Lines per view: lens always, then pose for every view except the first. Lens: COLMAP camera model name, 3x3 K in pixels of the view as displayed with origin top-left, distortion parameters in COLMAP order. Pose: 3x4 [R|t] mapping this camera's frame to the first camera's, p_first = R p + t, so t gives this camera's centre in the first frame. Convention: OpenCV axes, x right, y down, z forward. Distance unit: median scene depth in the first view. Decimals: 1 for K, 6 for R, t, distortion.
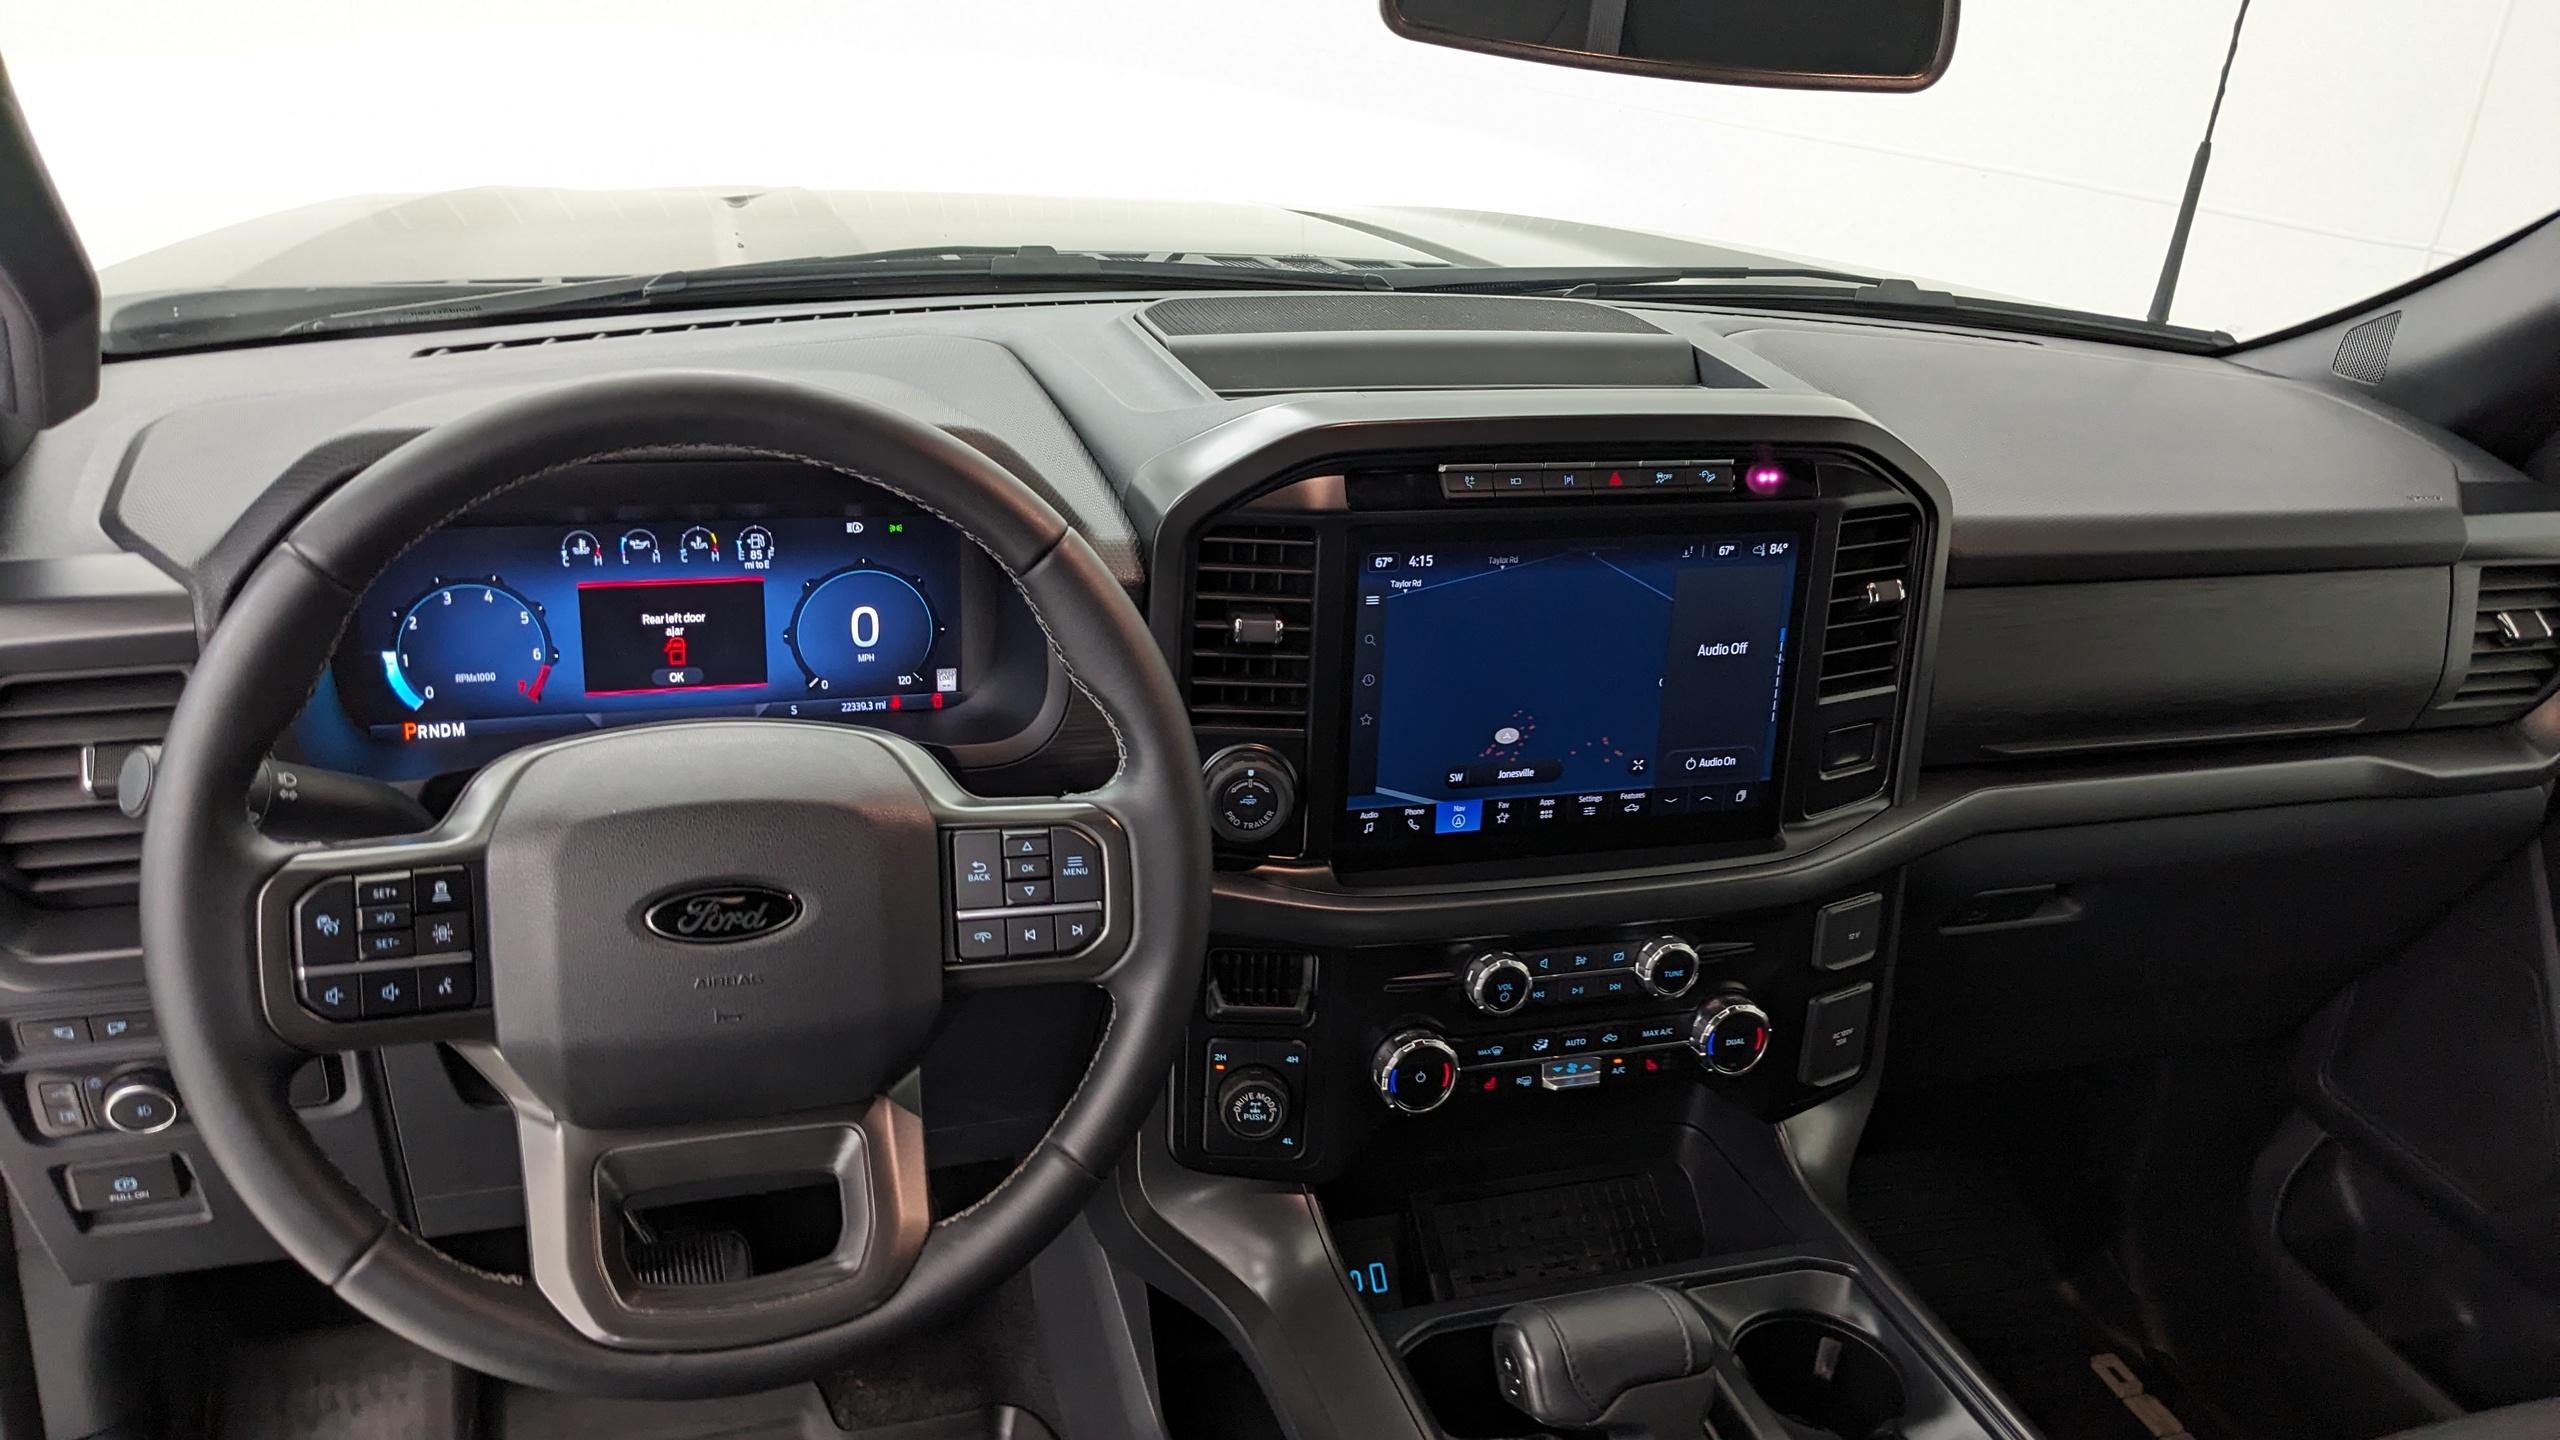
lens RADIAL K [[2174.9, 0, 1224.7], [0, 2174.9, 706.6], [0, 0, 1]] dist [0.091388, -0.161527]
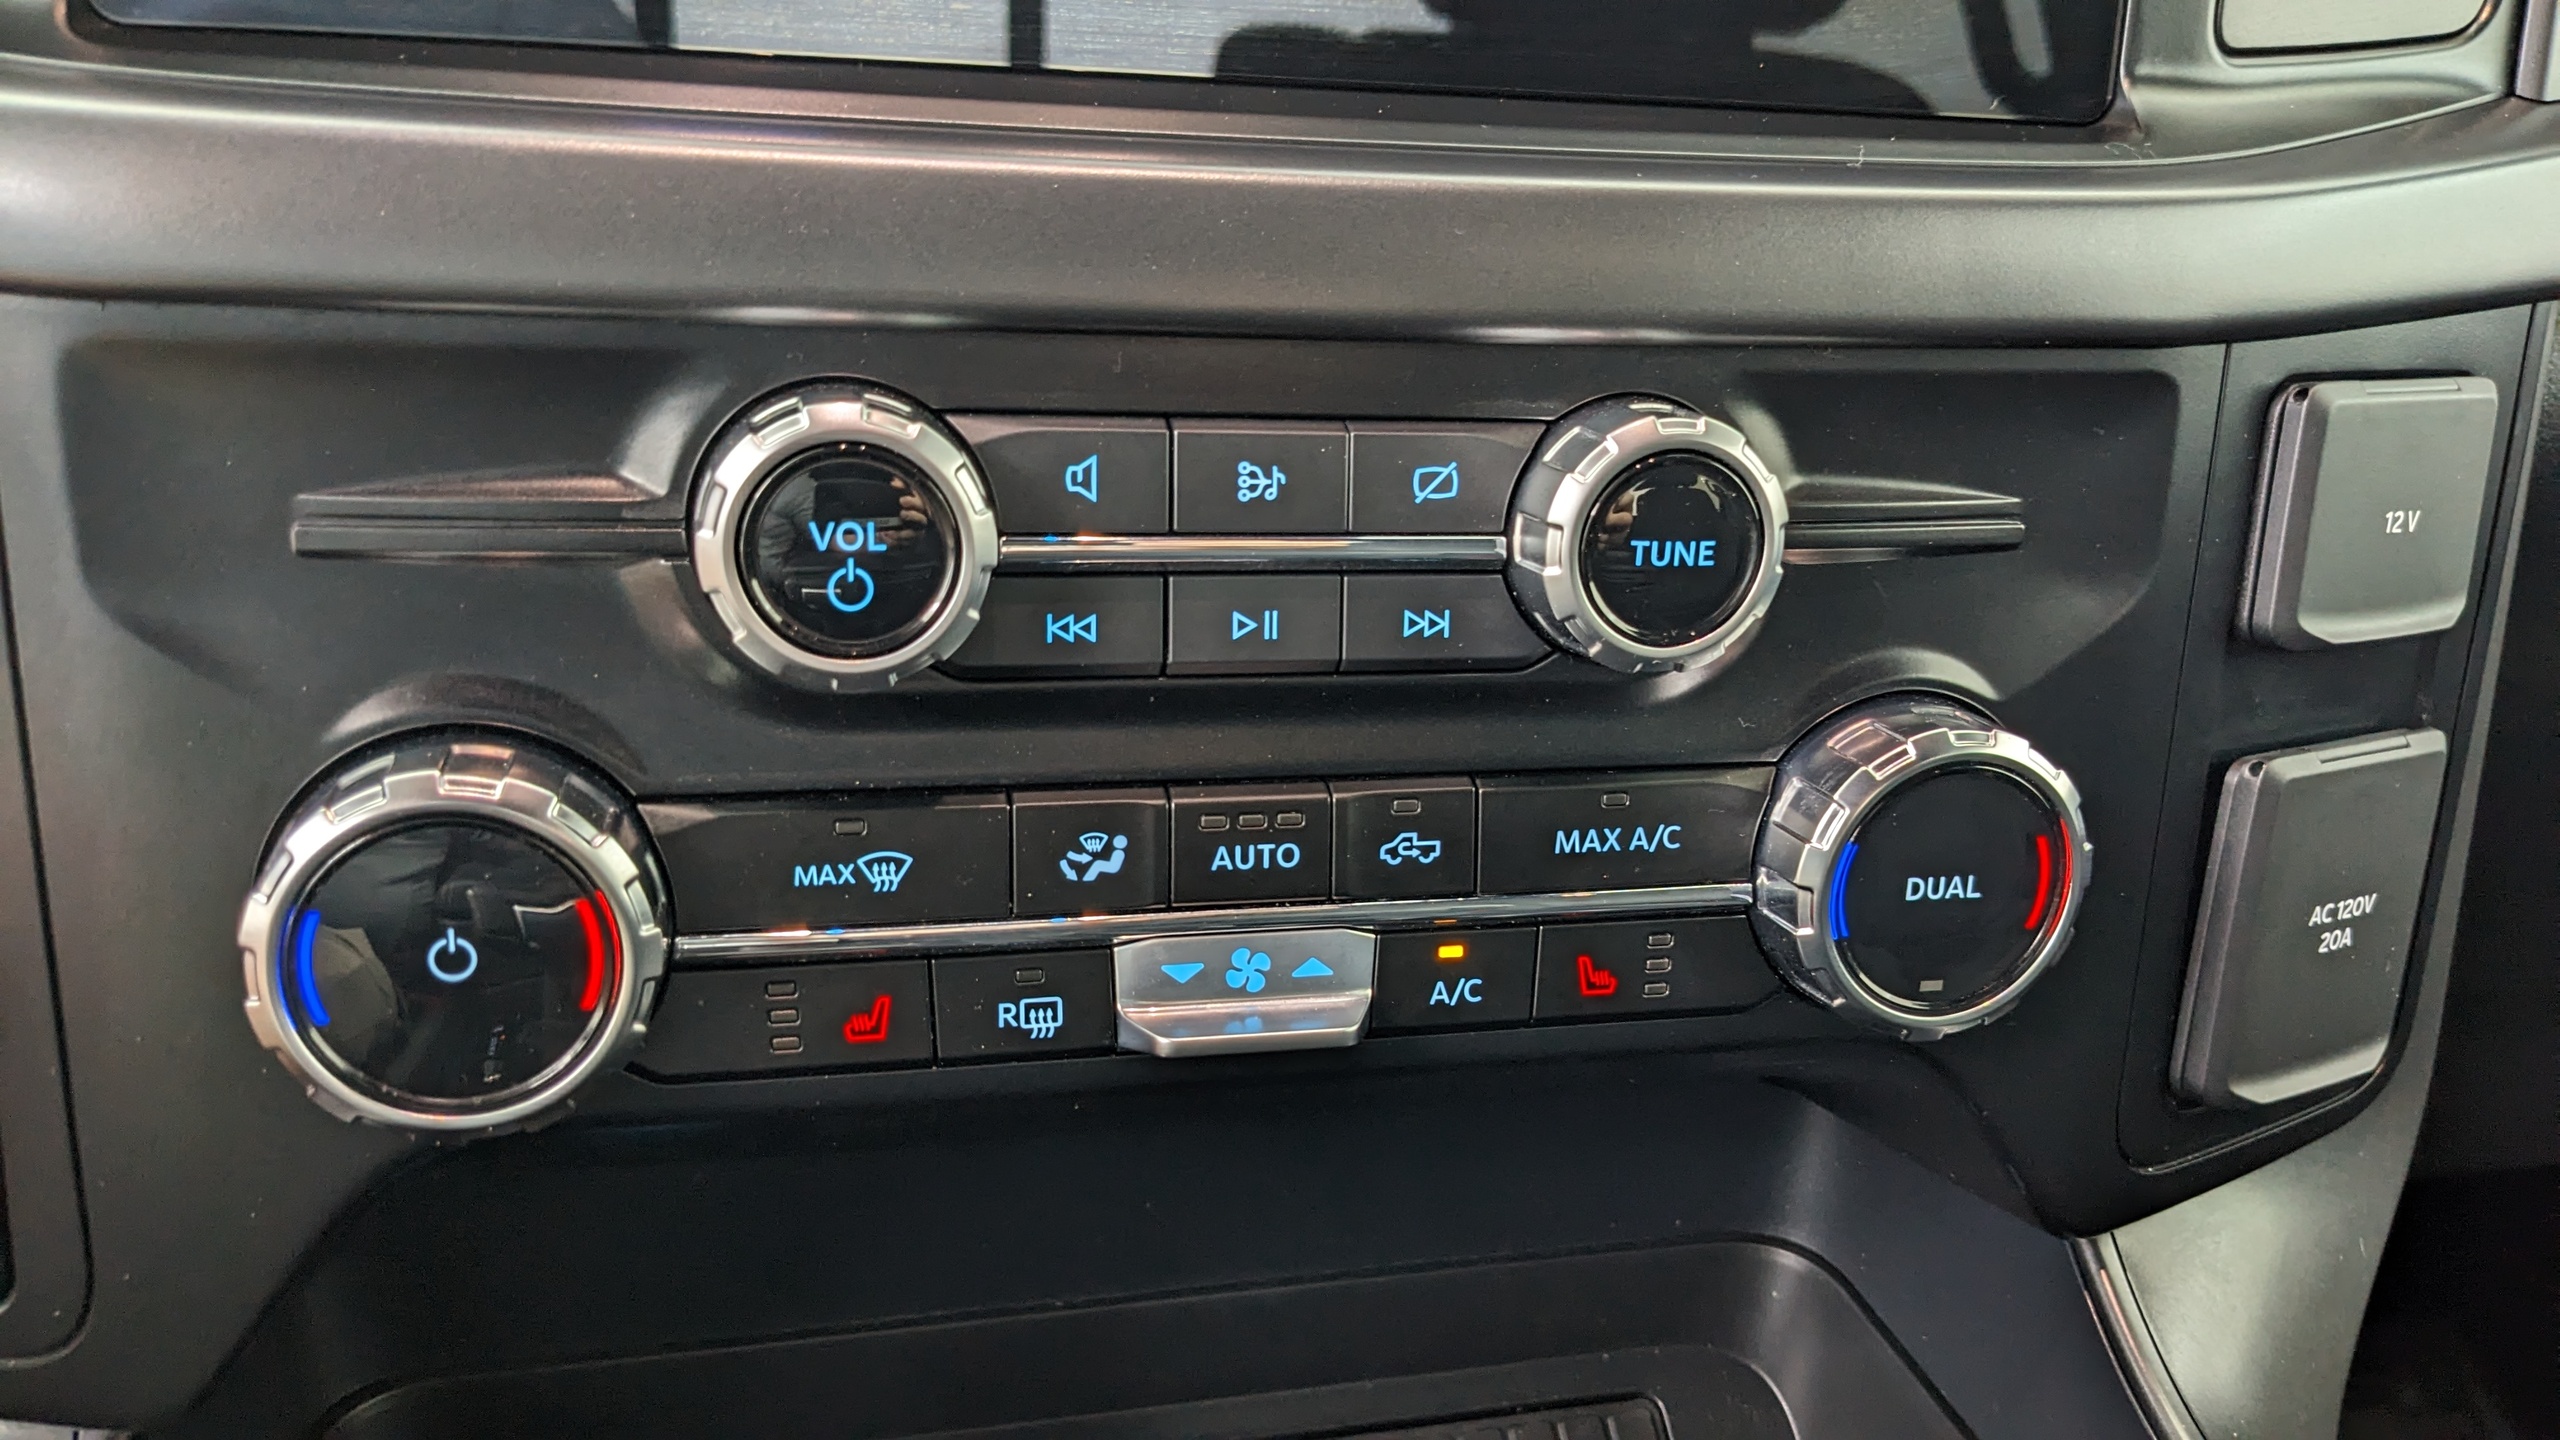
lens RADIAL K [[2174.9, 0, 1224.7], [0, 2174.9, 706.6], [0, 0, 1]] dist [0.091388, -0.161527]
pose [[0.997424, 0.010525, -0.070953, 0.174687], [-0.014767, 0.998118, -0.059524, 0.152340], [0.070193, 0.060418, 0.995702, 0.767584]]
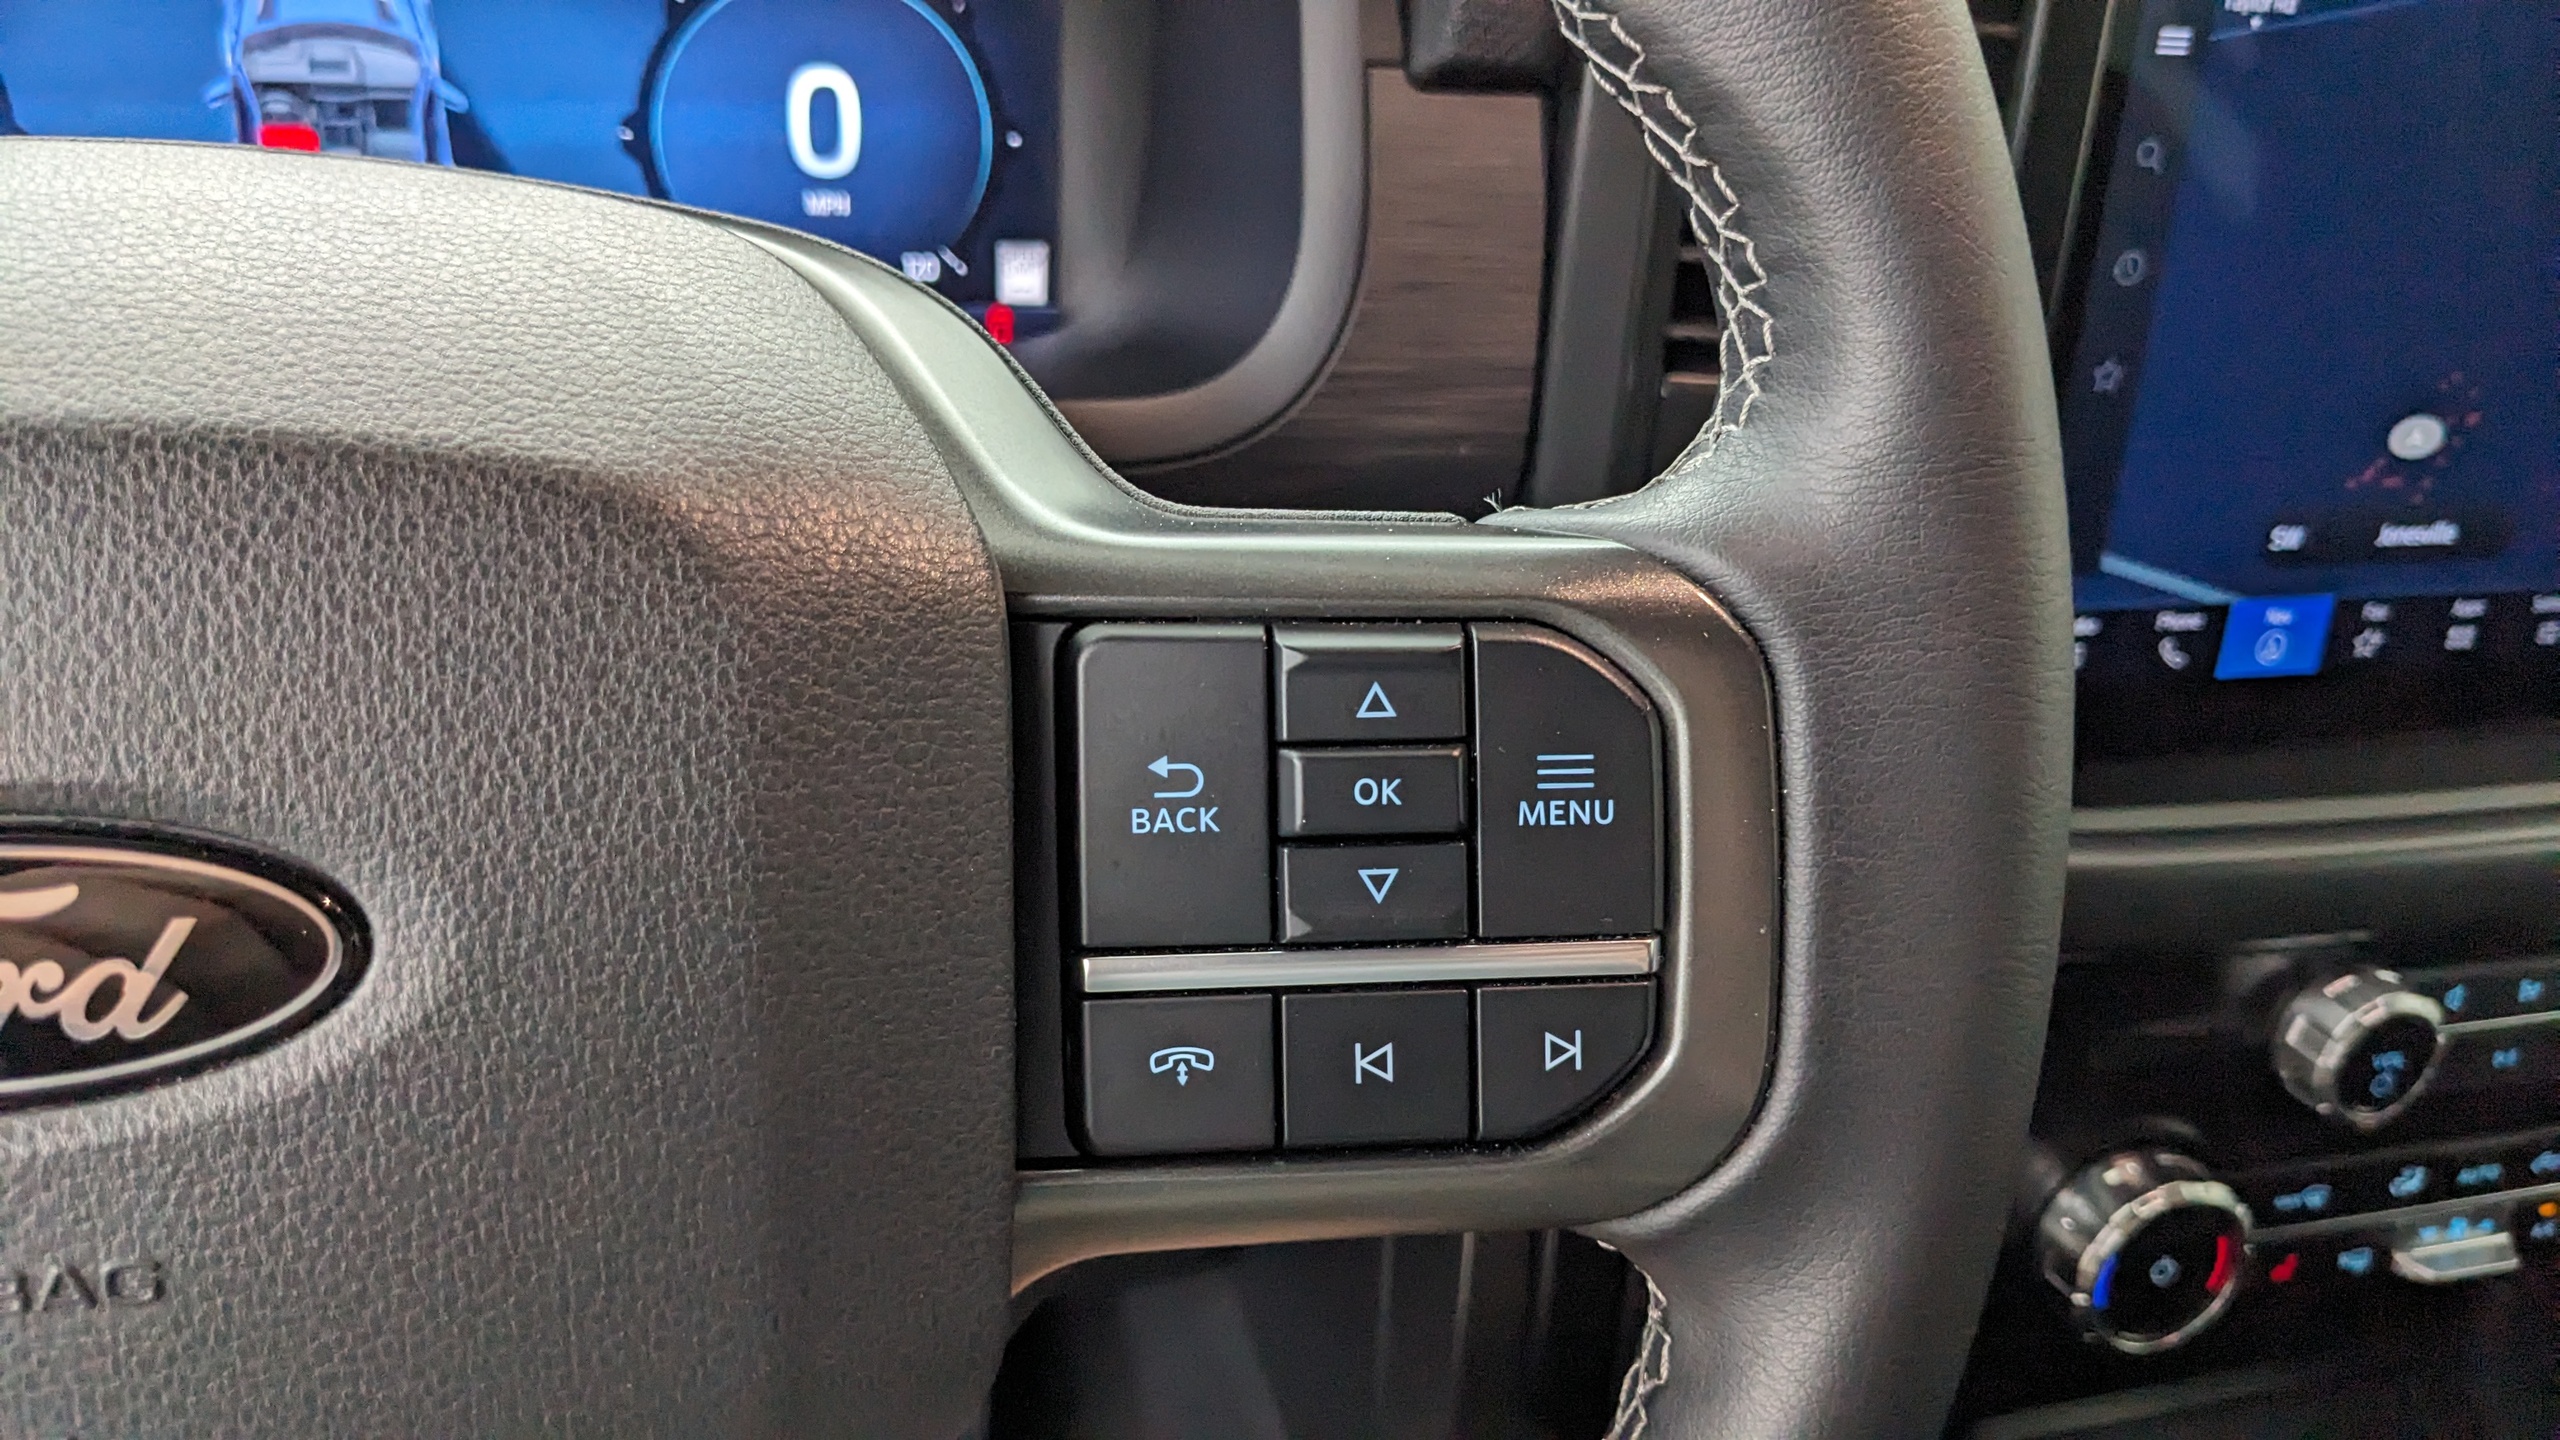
lens RADIAL K [[2174.9, 0, 1224.7], [0, 2174.9, 706.6], [0, 0, 1]] dist [0.091388, -0.161527]
pose [[0.999336, 0.030463, -0.019980, -0.078044], [-0.028665, 0.995983, 0.084829, 0.033869], [0.022484, -0.084200, 0.996195, 0.577343]]
